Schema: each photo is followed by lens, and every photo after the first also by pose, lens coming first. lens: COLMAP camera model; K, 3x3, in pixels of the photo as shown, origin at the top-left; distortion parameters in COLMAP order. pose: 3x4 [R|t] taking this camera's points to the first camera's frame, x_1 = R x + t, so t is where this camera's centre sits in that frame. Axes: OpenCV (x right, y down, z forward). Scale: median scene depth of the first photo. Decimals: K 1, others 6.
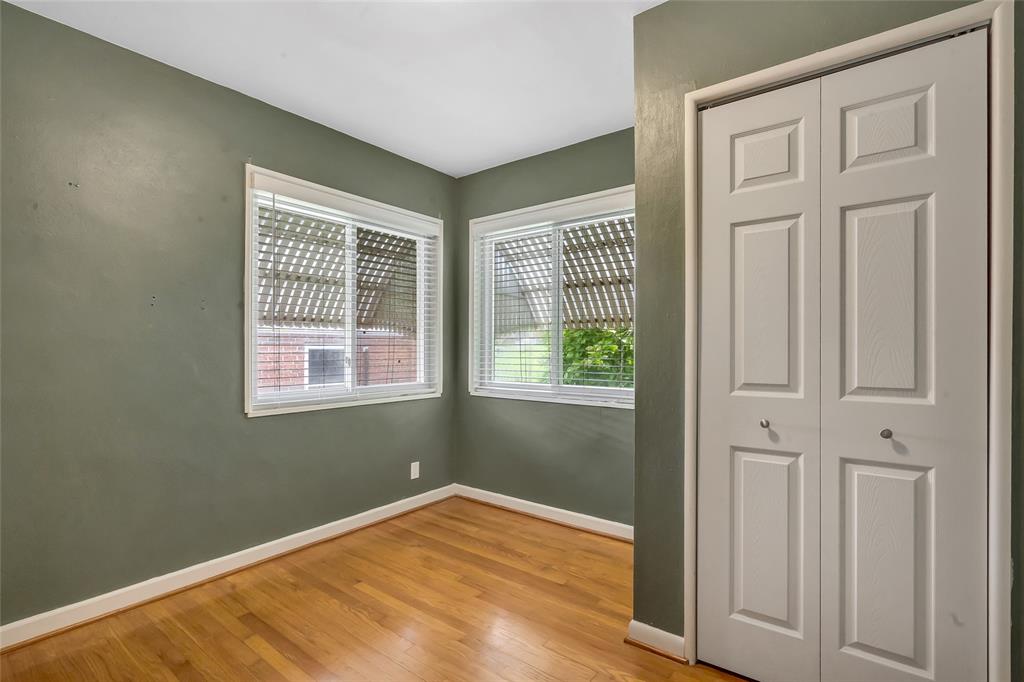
lens RADIAL K [[485.3, 0, 512.3], [0, 485.3, 348.2], [0, 0, 1]] dist [-0.000673, 0.000972]
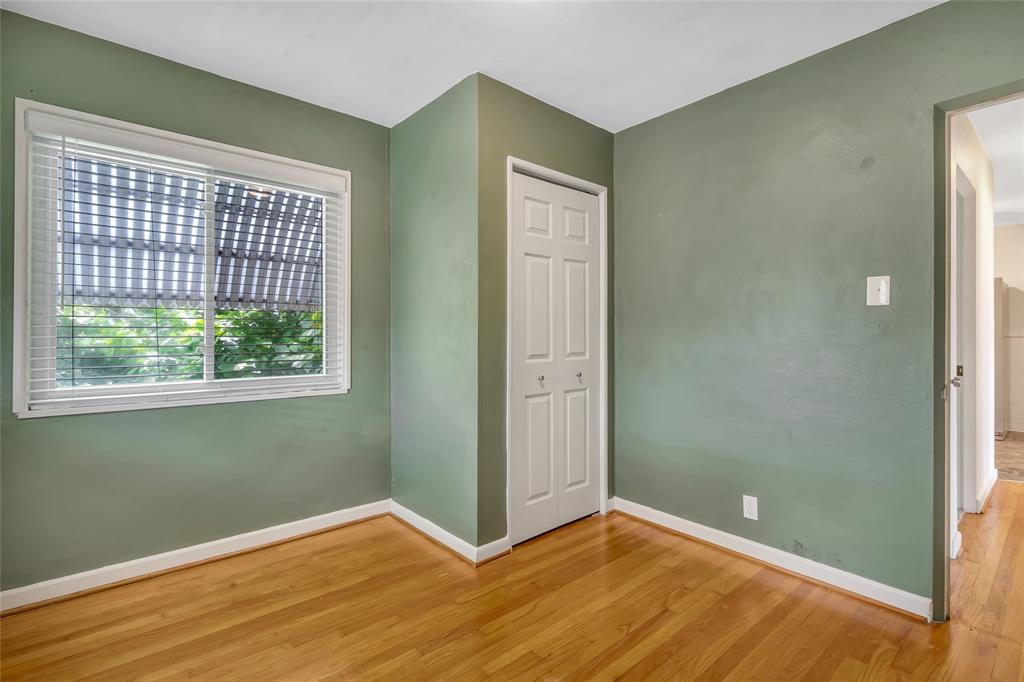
lens RADIAL K [[485.3, 0, 512.5], [0, 485.3, 333.2], [0, 0, 1]] dist [-0.000673, 0.000972]
pose [[0.193755, 0.000234, 0.981050, -0.692426], [0.000279, 1.000000, -0.000294, 0.000973], [-0.981050, 0.000331, 0.193755, 0.472165]]
